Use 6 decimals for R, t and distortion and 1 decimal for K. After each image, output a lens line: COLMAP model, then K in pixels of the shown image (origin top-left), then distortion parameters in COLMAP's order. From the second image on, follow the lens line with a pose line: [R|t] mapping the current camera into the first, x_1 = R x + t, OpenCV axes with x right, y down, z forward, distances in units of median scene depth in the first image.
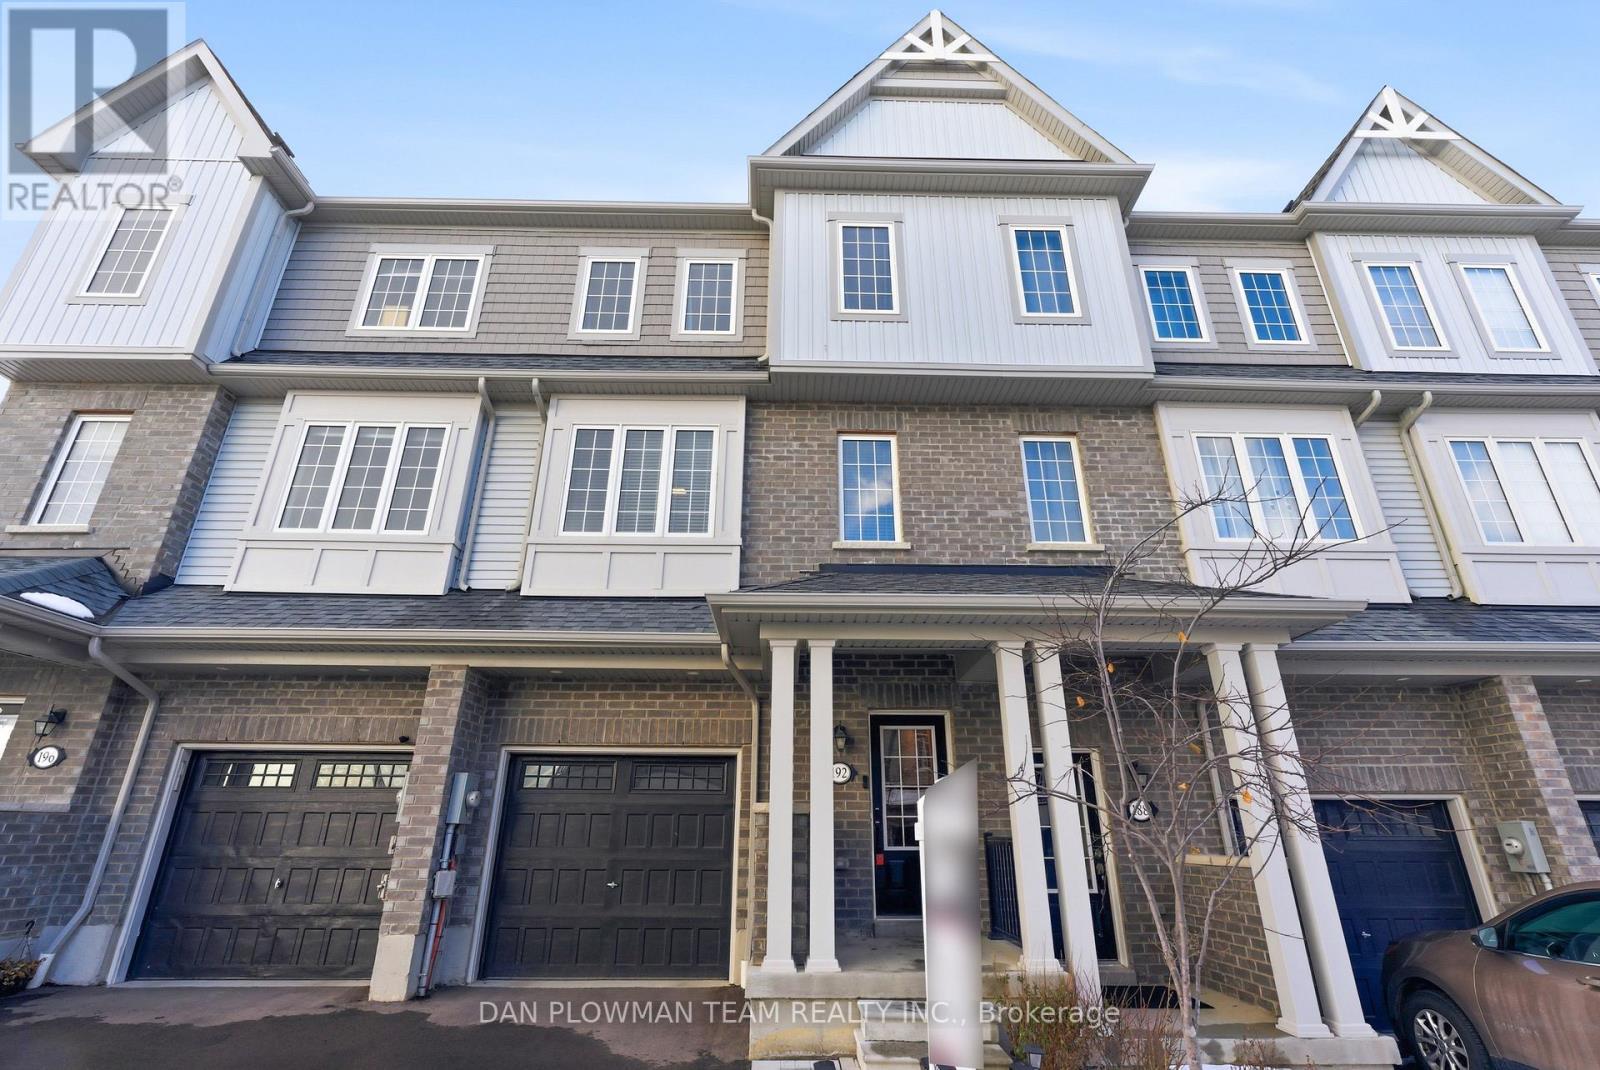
lens RADIAL K [[722.9, 0, 806.4], [0, 722.9, 539.3], [0, 0, 1]] dist [-0.011934, 0.005950]
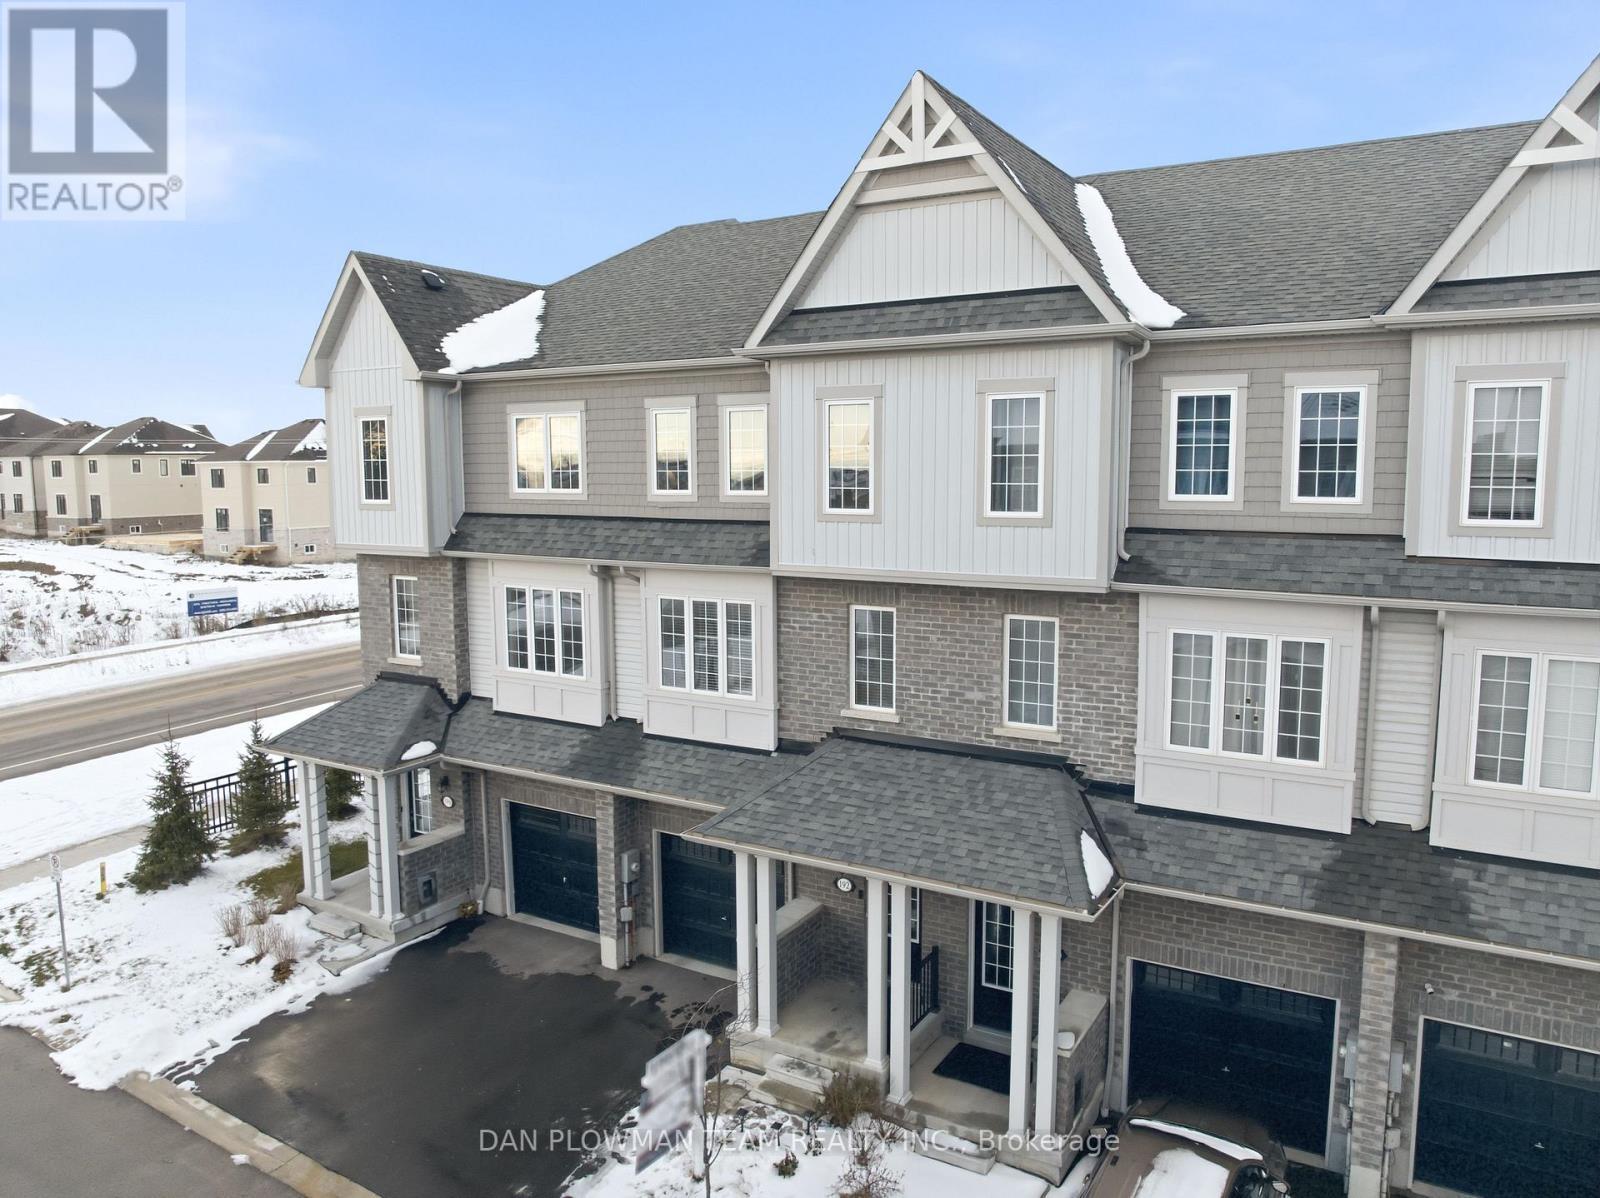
lens RADIAL K [[1108.6, 0, 837.1], [0, 1108.6, 595.0], [0, 0, 1]] dist [-0.033136, -0.011205]
pose [[0.861506, 0.057242, -0.504511, 0.947227], [0.192644, 0.882481, 0.429086, -0.955454], [0.469783, -0.466851, 0.749235, -0.301136]]
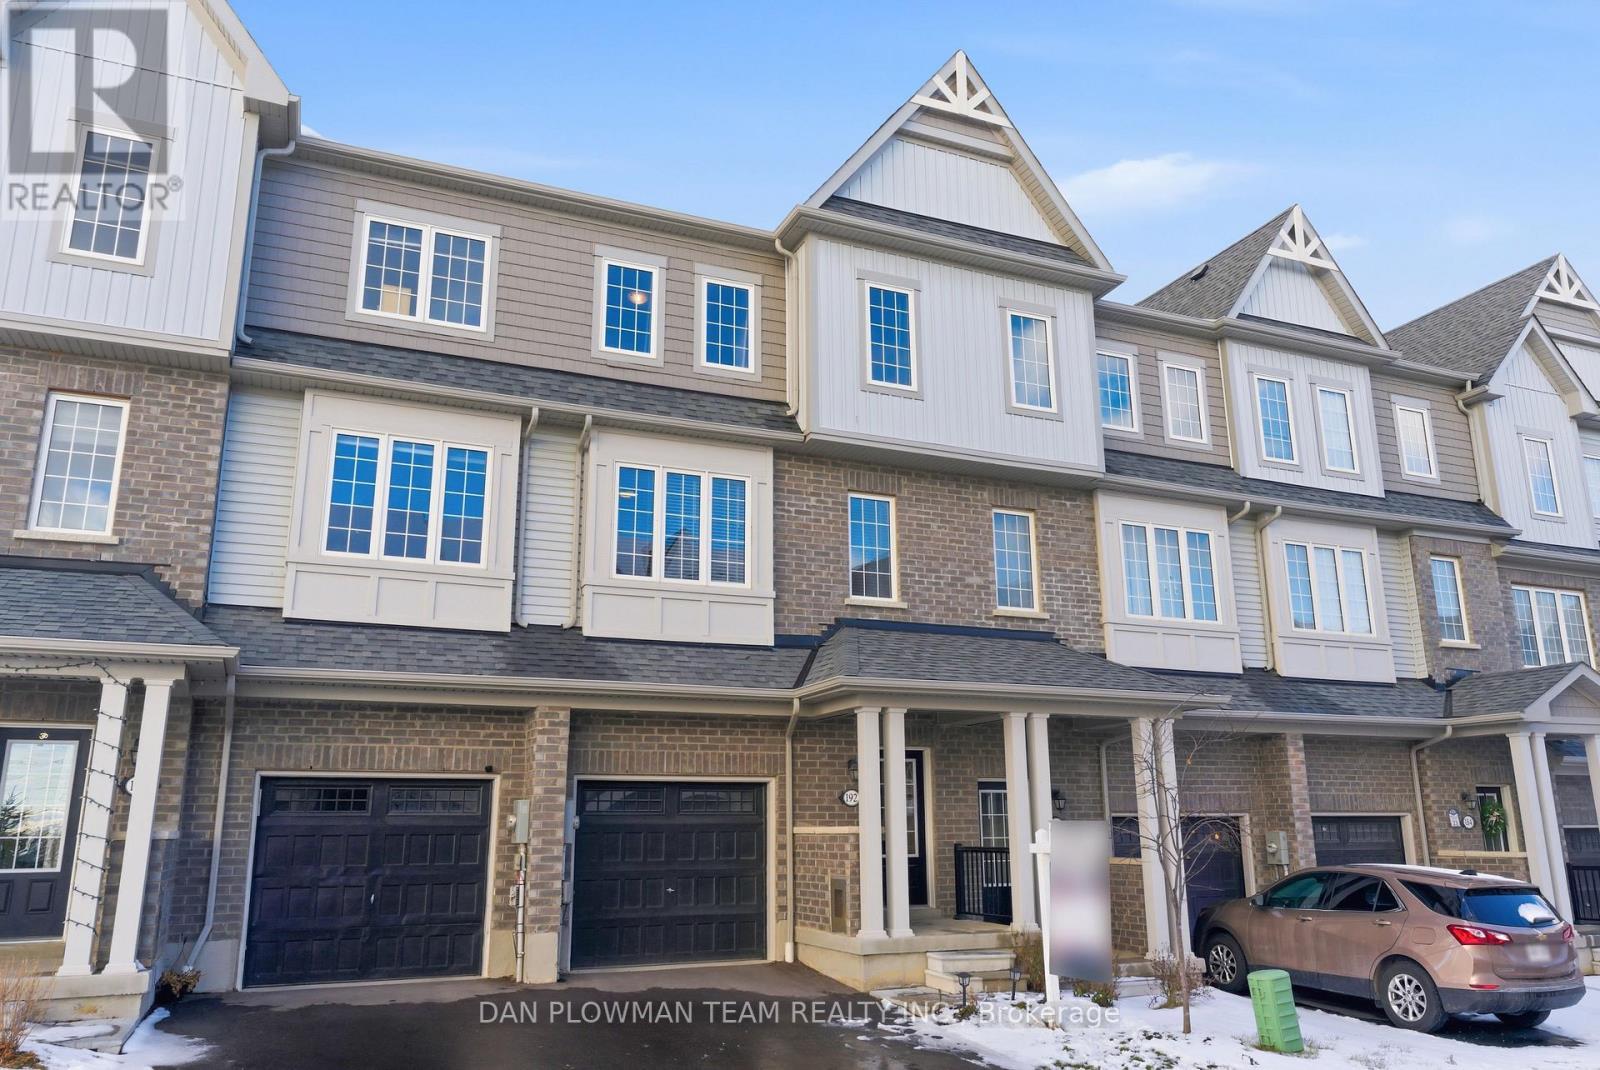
lens RADIAL K [[1136.6, 0, 800.0], [0, 1136.6, 547.8], [0, 0, 1]] dist [-0.002538, 0.002548]
pose [[0.928155, 0.080002, 0.363495, -0.676095], [-0.131529, 0.984113, 0.119253, -0.273516], [-0.348180, -0.158496, 0.923932, -0.597878]]
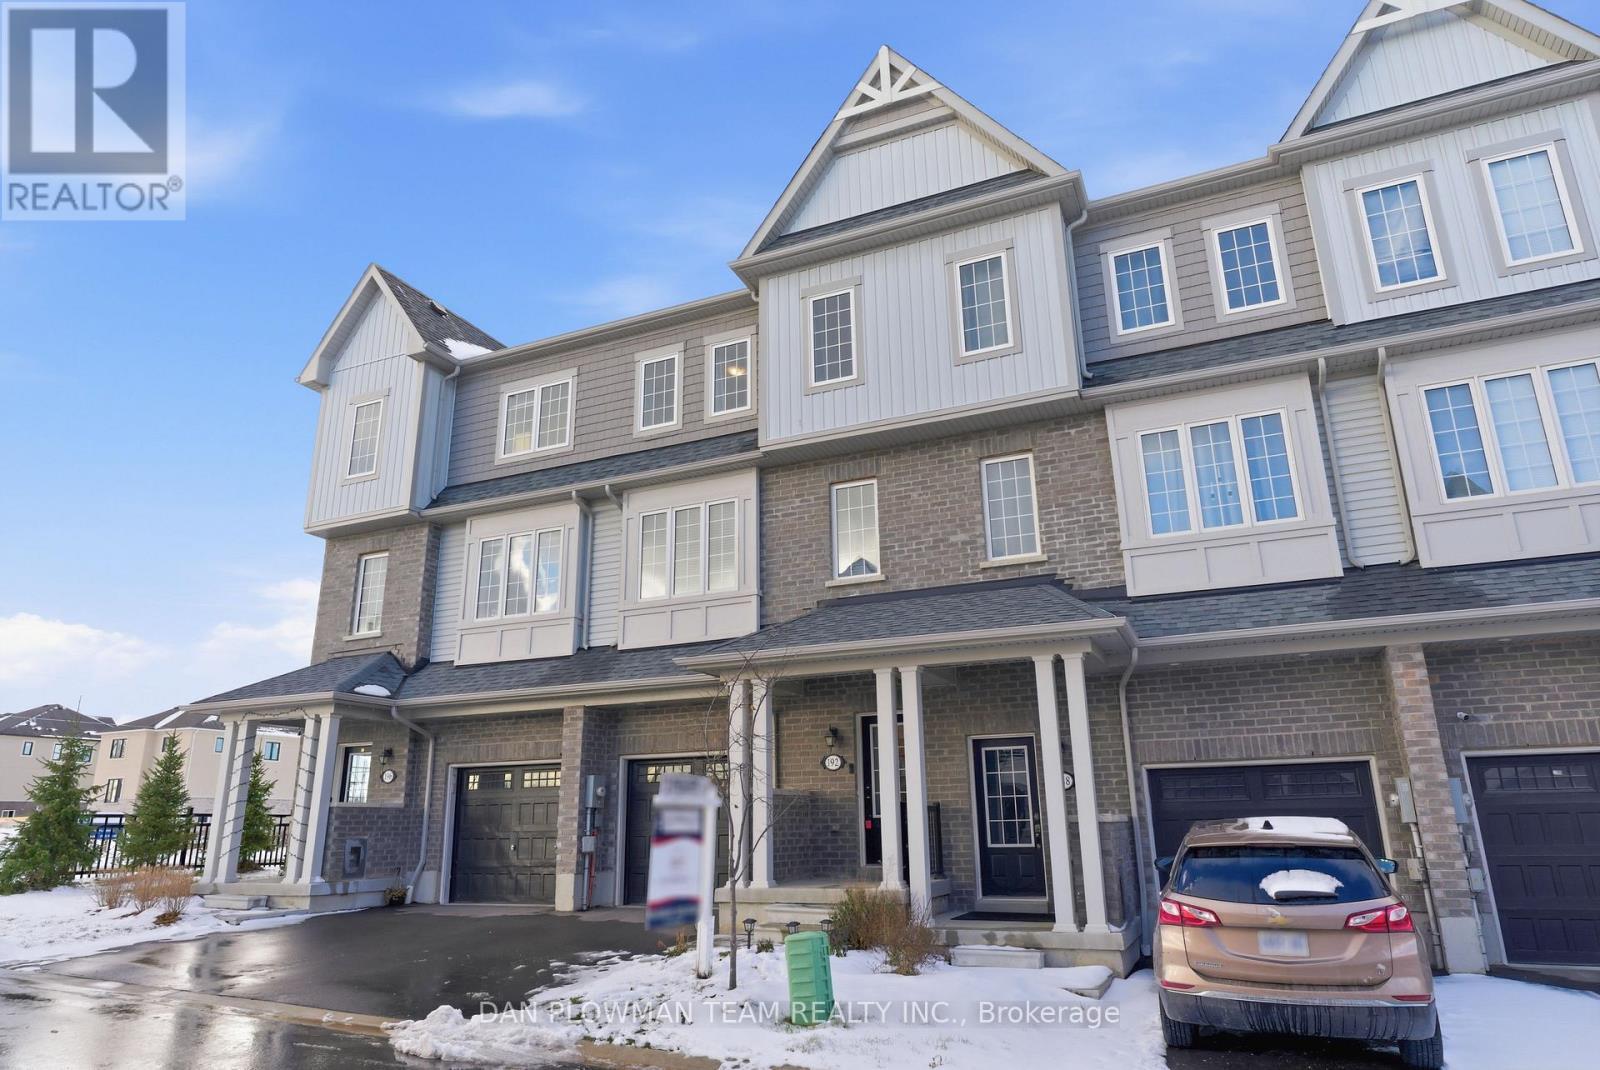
lens RADIAL K [[978.0, 0, 823.8], [0, 978.0, 537.8], [0, 0, 1]] dist [-0.007437, 0.007948]
pose [[0.911476, -0.135562, -0.388375, 0.692326], [0.176020, 0.981867, 0.070382, -0.187877], [0.371792, -0.132513, 0.918810, -0.535400]]
